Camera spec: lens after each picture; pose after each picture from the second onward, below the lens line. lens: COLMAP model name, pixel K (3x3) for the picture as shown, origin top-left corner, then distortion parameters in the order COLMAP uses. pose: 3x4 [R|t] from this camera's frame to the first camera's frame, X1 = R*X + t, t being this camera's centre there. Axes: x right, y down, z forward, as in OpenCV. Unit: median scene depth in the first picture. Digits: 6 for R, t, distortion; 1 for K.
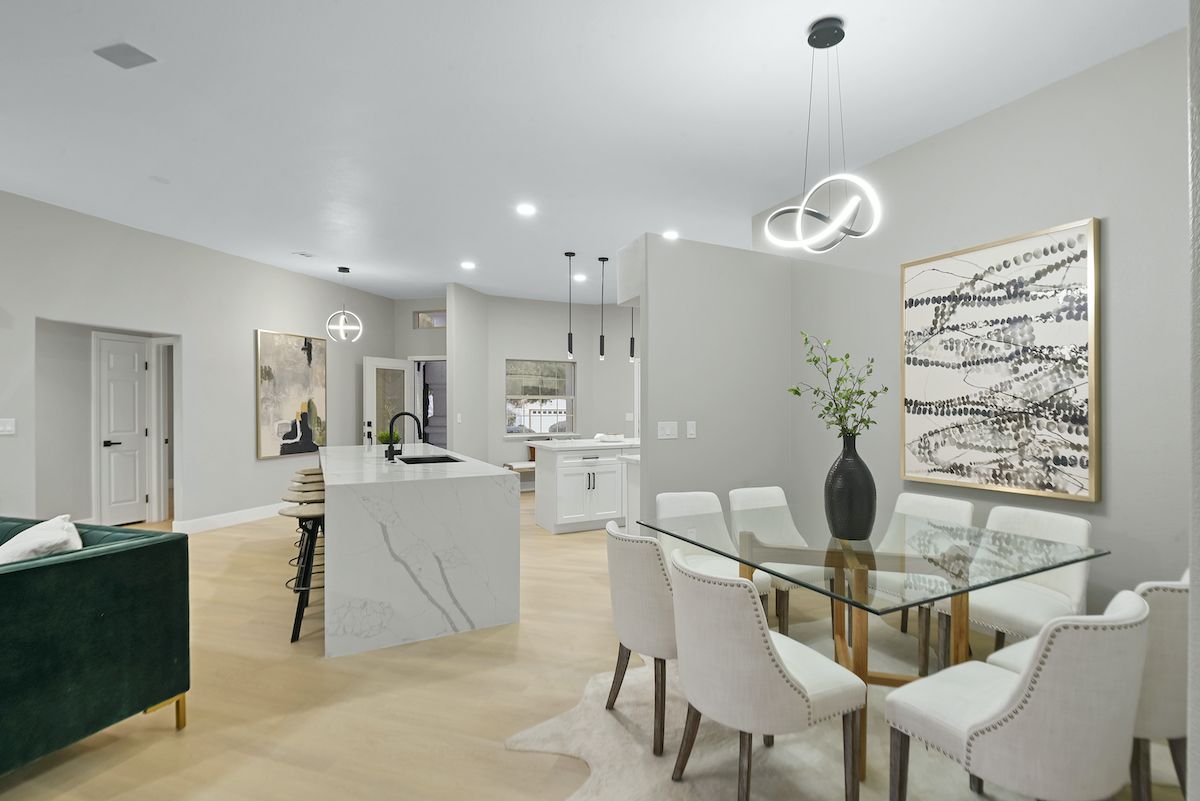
lens RADIAL K [[549.8, 0, 597.7], [0, 549.8, 419.8], [0, 0, 1]] dist [-0.013891, -0.000367]
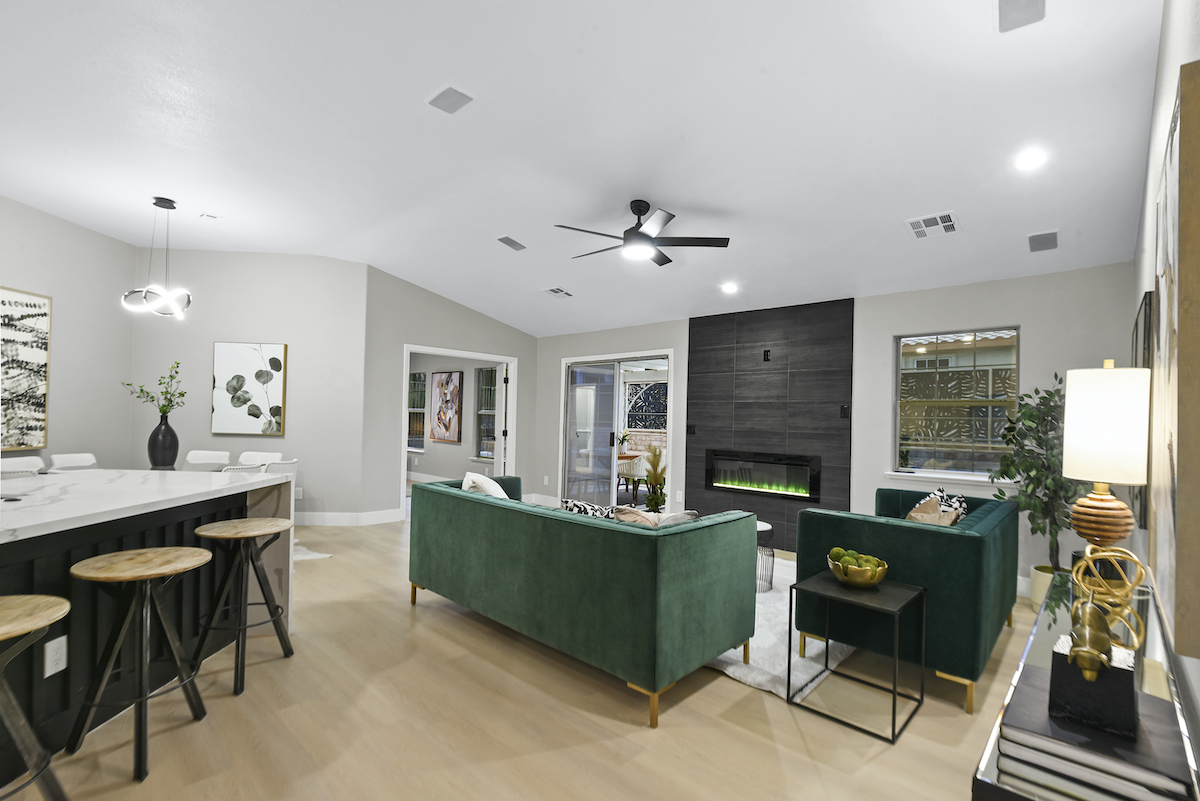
lens RADIAL K [[549.8, 0, 601.2], [0, 549.8, 408.2], [0, 0, 1]] dist [-0.013891, -0.000367]
pose [[-0.910118, -0.010221, 0.414222, -1.488570], [-0.010451, 0.999944, 0.001710, -0.010105], [-0.414217, -0.002773, -0.910174, 1.775107]]
